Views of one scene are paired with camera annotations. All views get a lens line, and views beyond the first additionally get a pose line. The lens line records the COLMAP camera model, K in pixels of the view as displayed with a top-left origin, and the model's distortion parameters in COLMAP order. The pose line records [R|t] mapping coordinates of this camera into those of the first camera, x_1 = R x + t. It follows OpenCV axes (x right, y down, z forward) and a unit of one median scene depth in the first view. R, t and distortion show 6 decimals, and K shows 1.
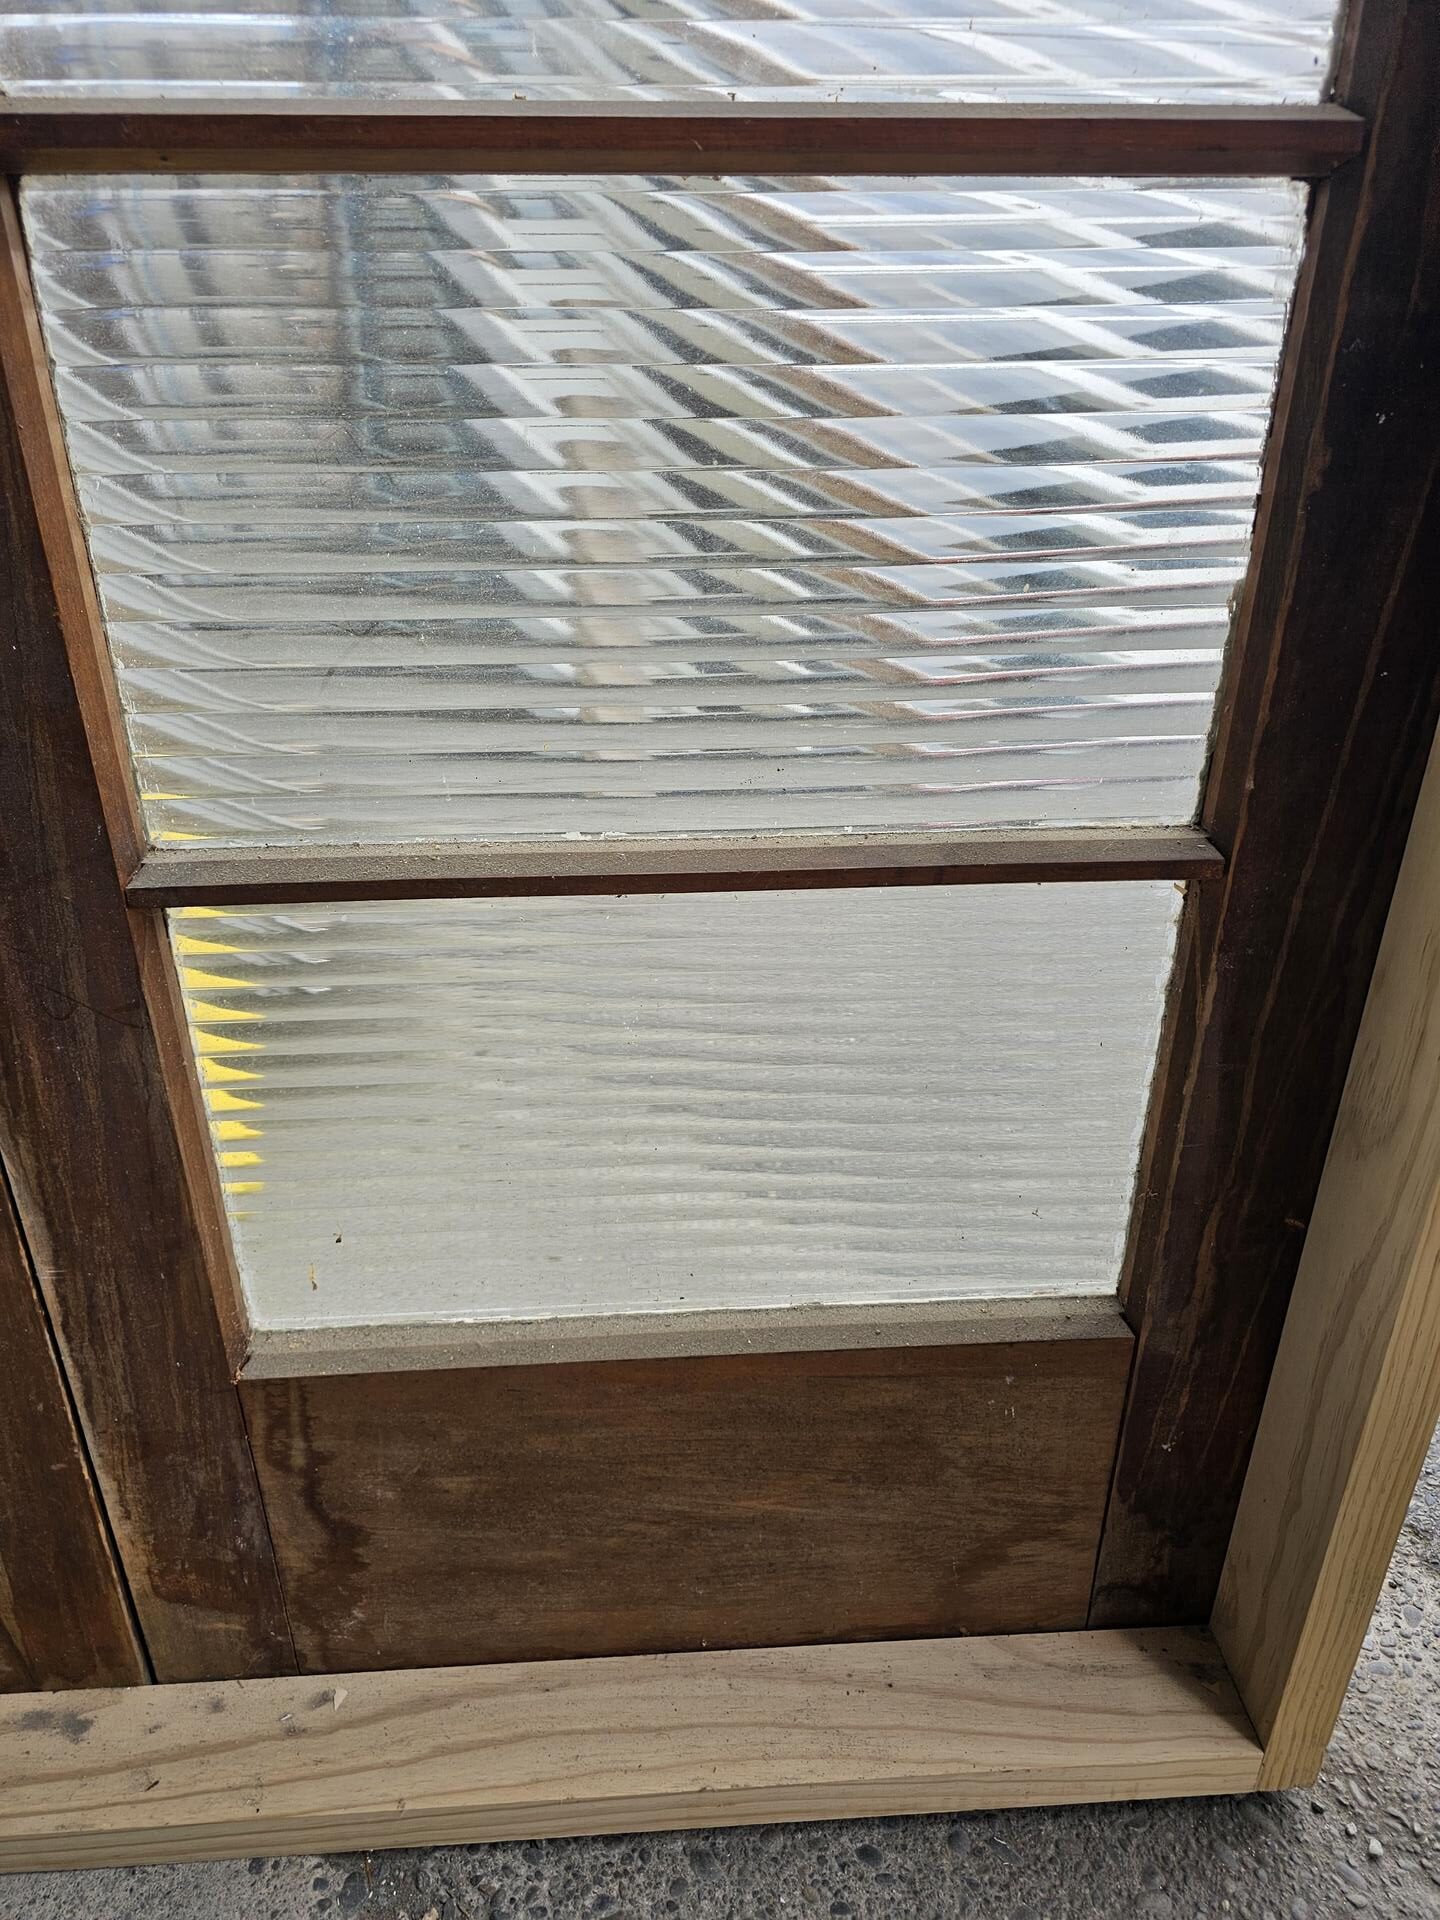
lens RADIAL K [[1280.0, 0, 710.1], [0, 1280.0, 948.6], [0, 0, 1]] dist [0.041665, -0.038873]
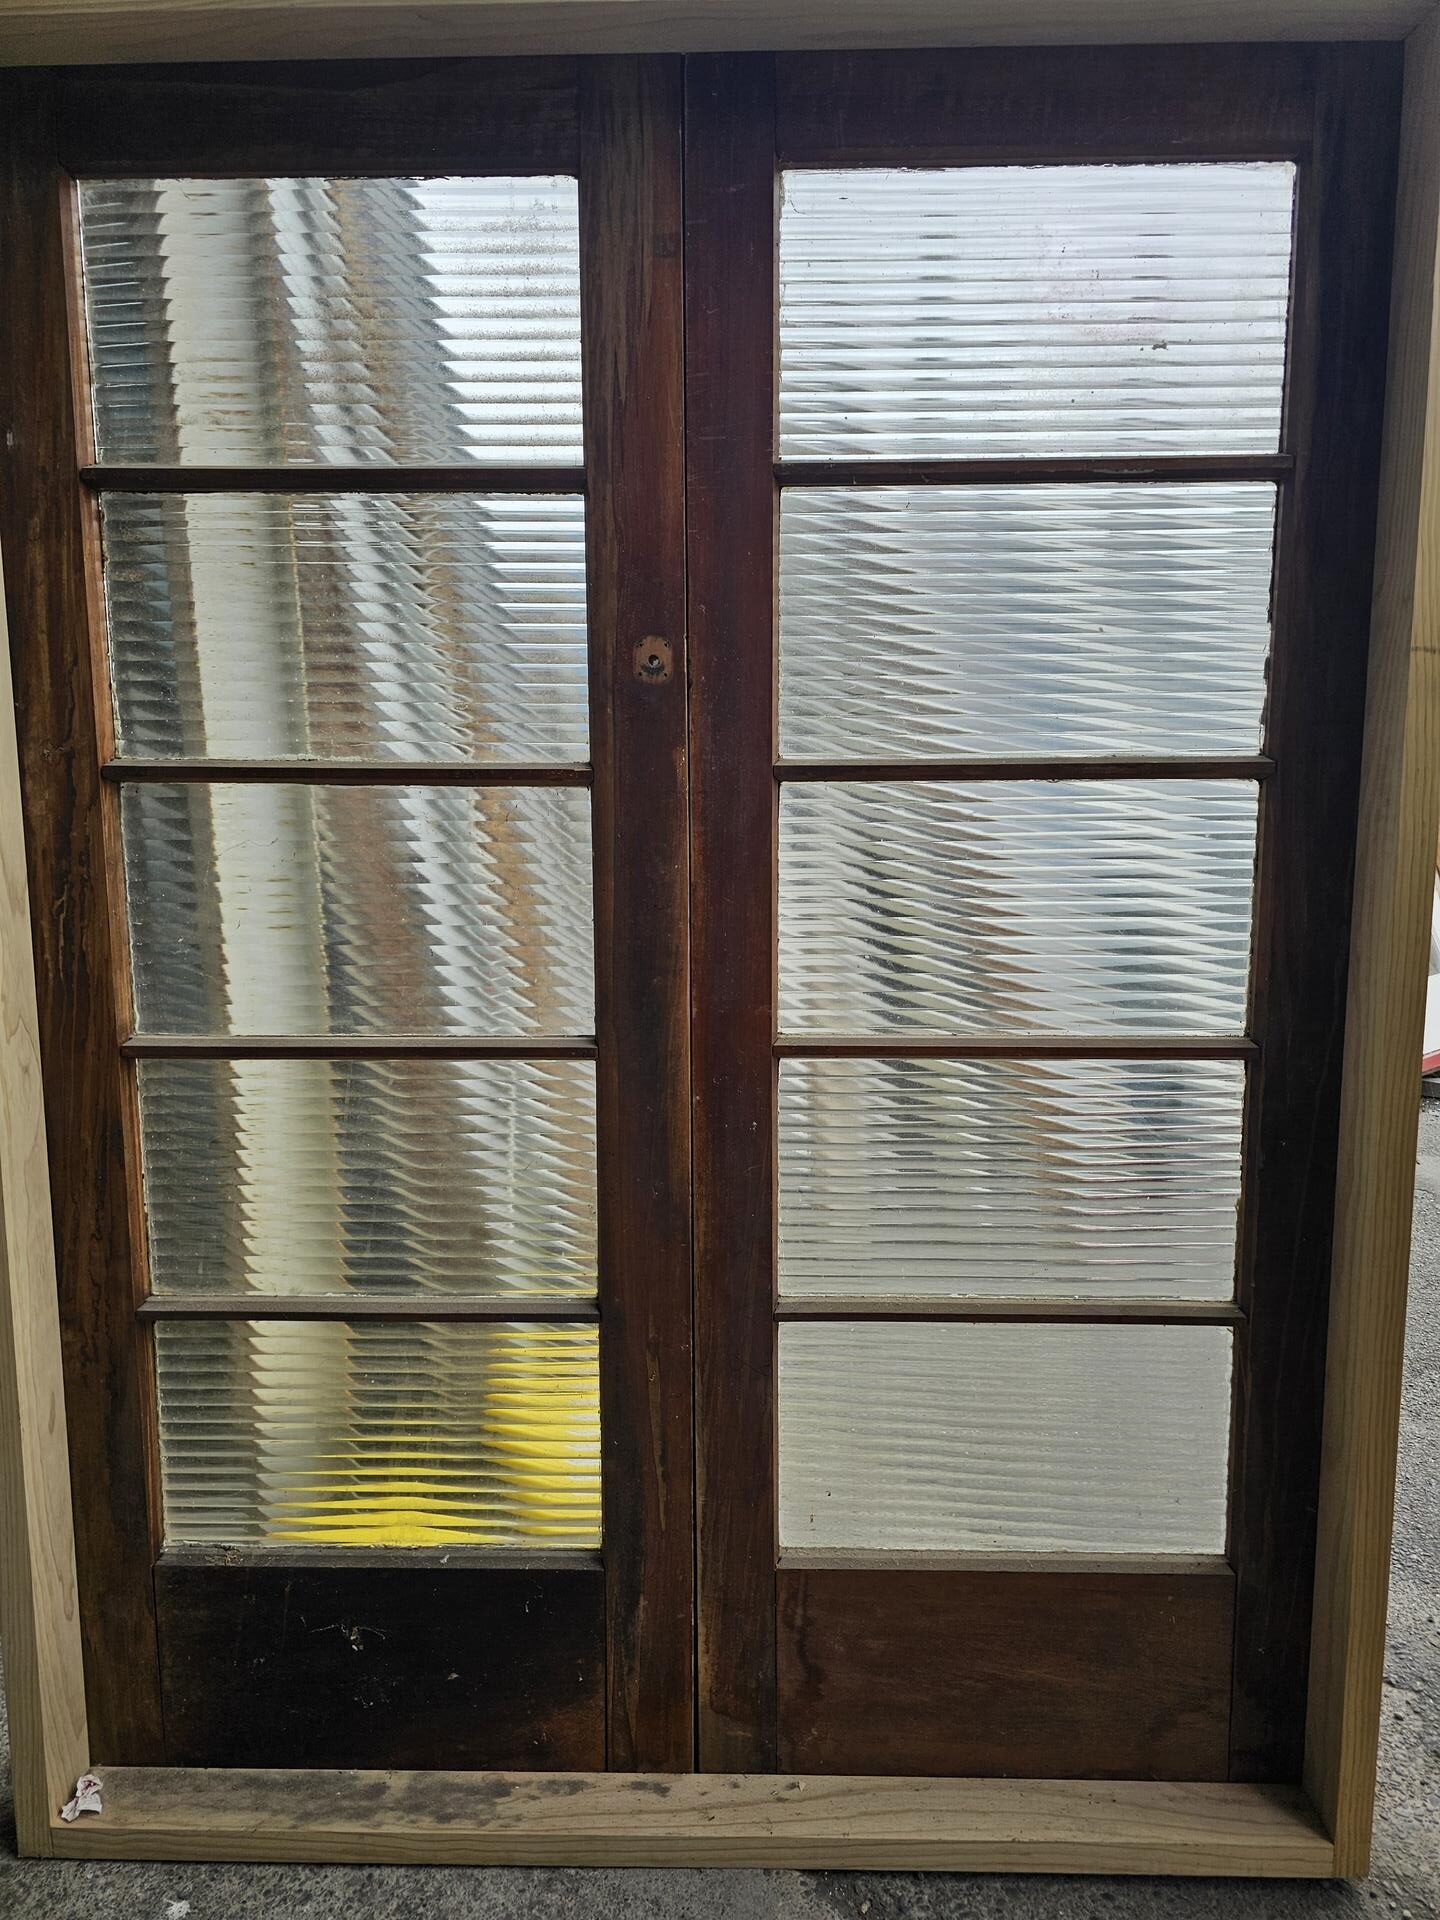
lens RADIAL K [[1280.0, 0, 734.2], [0, 1280.0, 973.0], [0, 0, 1]] dist [0.041665, -0.038873]
pose [[0.996352, 0.009166, -0.084842, -0.248600], [-0.036251, 0.945513, -0.323560, 0.099393], [0.077253, 0.325455, 0.942396, -1.118462]]
